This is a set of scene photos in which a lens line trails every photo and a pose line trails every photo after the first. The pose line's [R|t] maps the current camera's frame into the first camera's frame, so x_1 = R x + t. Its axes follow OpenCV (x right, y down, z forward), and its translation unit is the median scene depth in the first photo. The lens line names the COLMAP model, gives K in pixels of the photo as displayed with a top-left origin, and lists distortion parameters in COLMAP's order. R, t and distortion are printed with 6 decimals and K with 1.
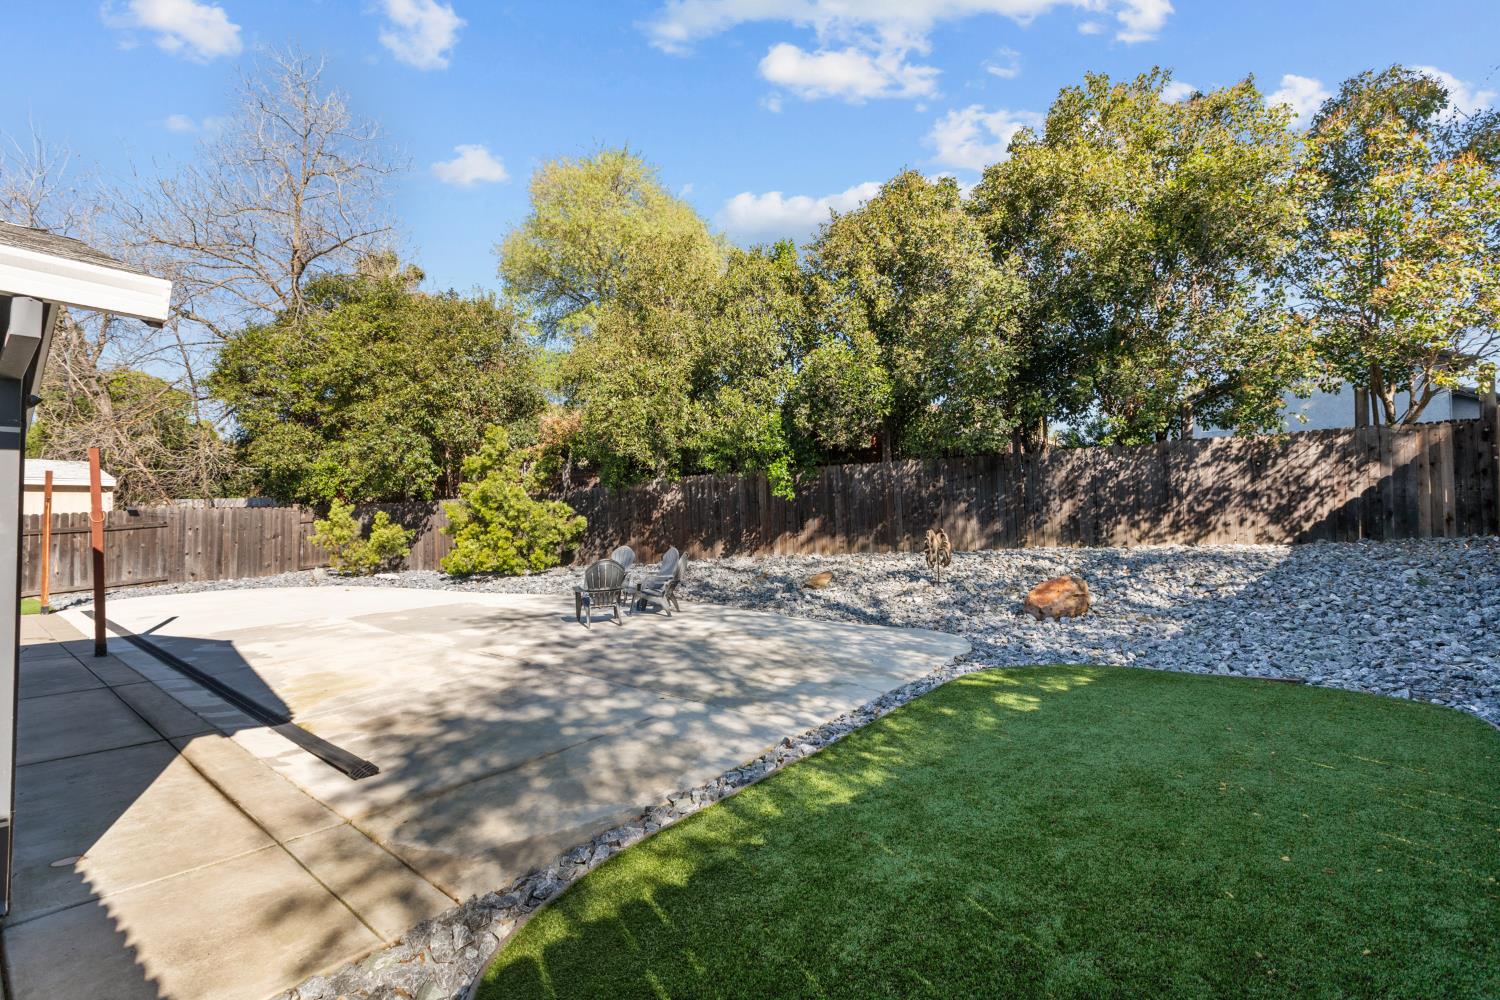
lens RADIAL K [[666.3, 0, 745.7], [0, 666.3, 496.4], [0, 0, 1]] dist [0.002101, -0.000401]
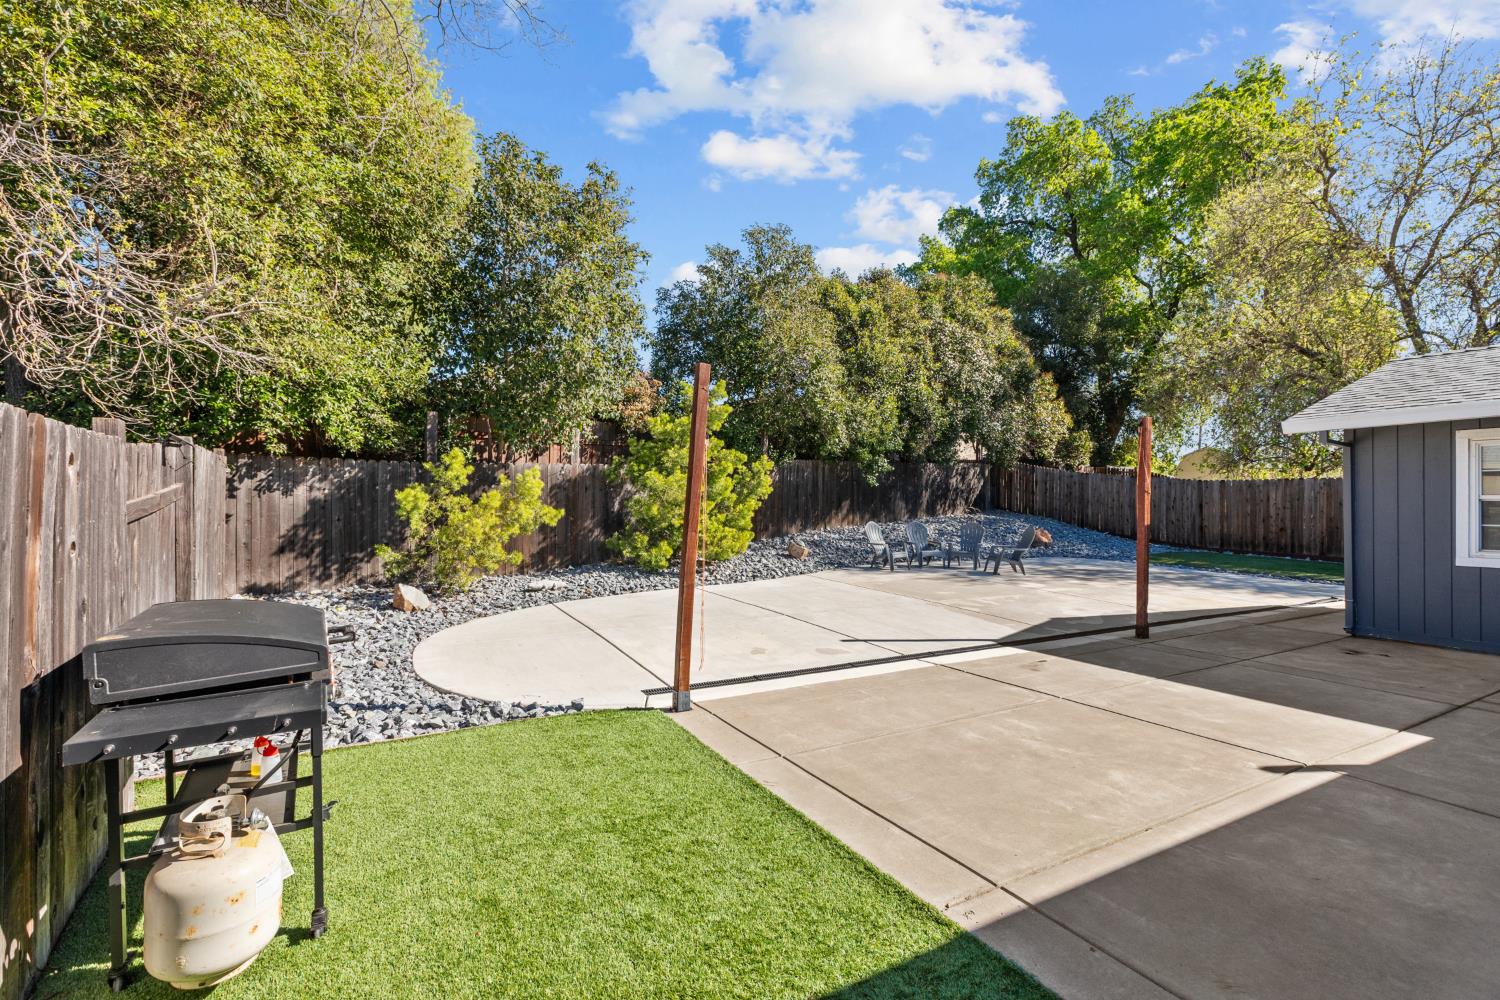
lens RADIAL K [[666.3, 0, 760.0], [0, 666.3, 506.1], [0, 0, 1]] dist [0.002101, -0.000401]
pose [[0.345460, 0.004159, 0.938424, -1.108547], [-0.039610, 0.999164, 0.010154, 0.035615], [-0.937597, -0.040679, 0.345336, 0.639075]]
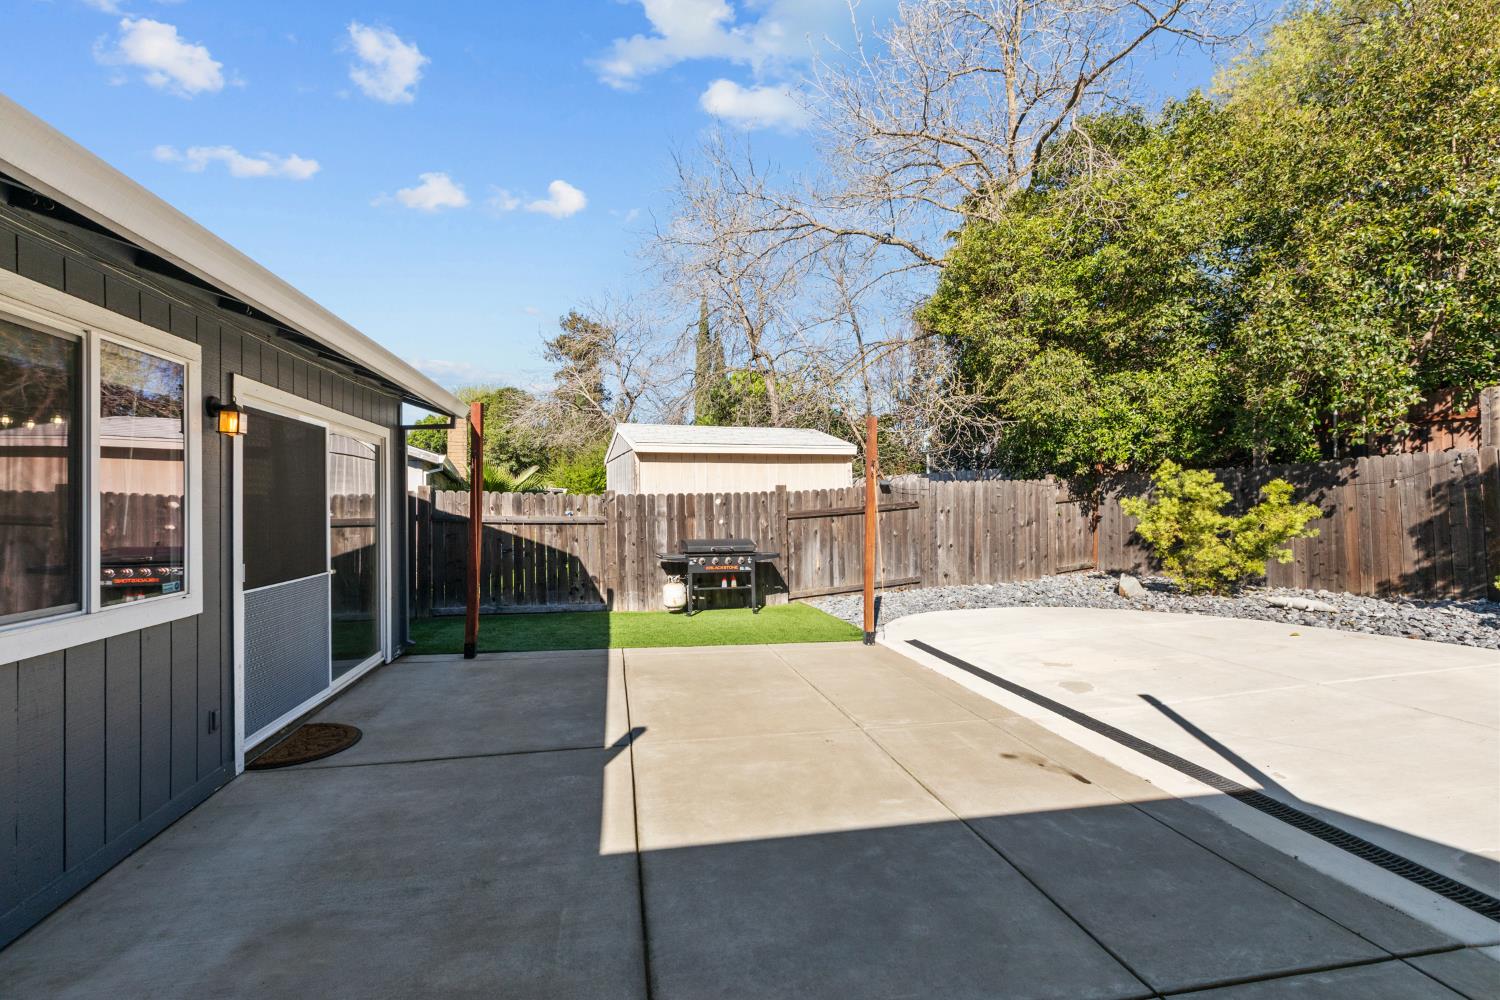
lens RADIAL K [[666.3, 0, 750.9], [0, 666.3, 501.9], [0, 0, 1]] dist [0.002101, -0.000401]
pose [[0.783444, -0.002926, -0.621456, -0.565564], [0.023303, 0.999424, 0.024671, 0.017373], [0.621026, -0.033810, 0.783061, 0.330593]]
